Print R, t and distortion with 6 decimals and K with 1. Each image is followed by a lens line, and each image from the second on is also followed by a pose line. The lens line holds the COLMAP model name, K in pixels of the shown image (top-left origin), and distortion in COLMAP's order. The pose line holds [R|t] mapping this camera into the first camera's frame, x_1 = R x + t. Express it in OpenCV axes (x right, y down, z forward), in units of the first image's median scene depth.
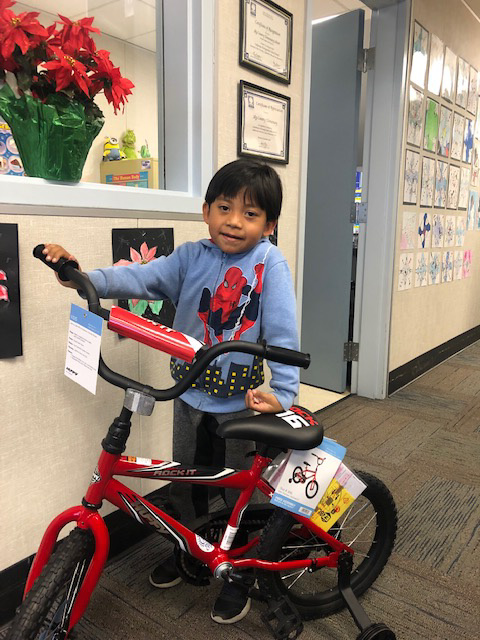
lens RADIAL K [[532.4, 0, 240.0], [0, 532.4, 320.0], [0, 0, 1]] dist [0.003400, -0.004289]
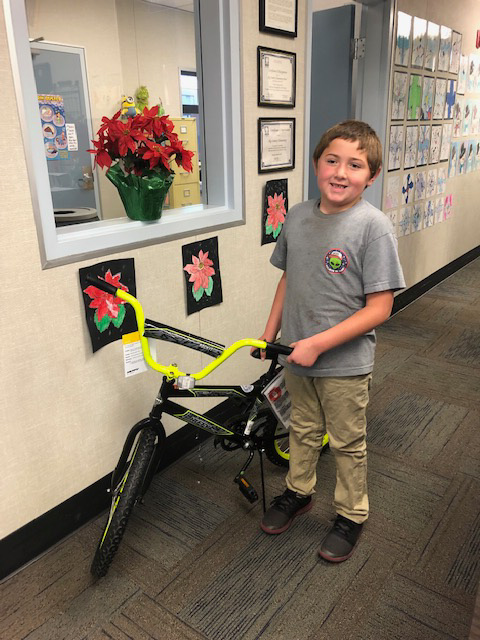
lens RADIAL K [[536.4, 0, 238.2], [0, 536.4, 318.8], [0, 0, 1]] dist [0.012137, -0.001369]
pose [[0.999290, -0.036514, -0.009299, -0.035407], [0.037530, 0.986503, 0.159385, -0.099025], [0.003354, -0.159621, 0.987173, -0.264171]]
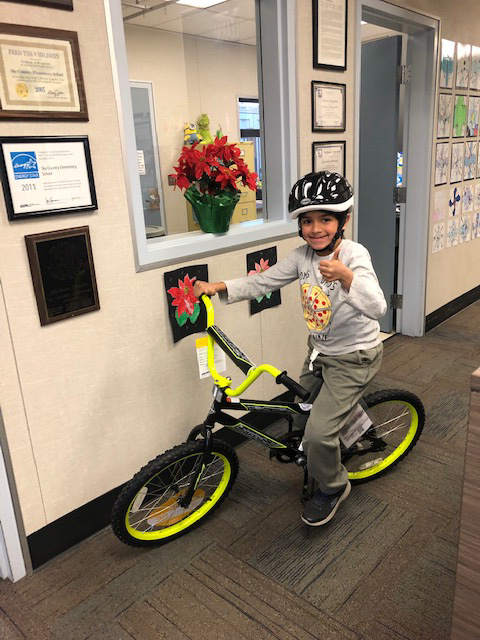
lens RADIAL K [[536.4, 0, 238.2], [0, 536.4, 318.8], [0, 0, 1]] dist [0.012137, -0.001369]
pose [[0.993784, -0.039266, -0.104173, -0.044285], [0.051956, 0.991164, 0.122046, -0.086266], [0.098460, -0.126699, 0.987043, -0.378716]]
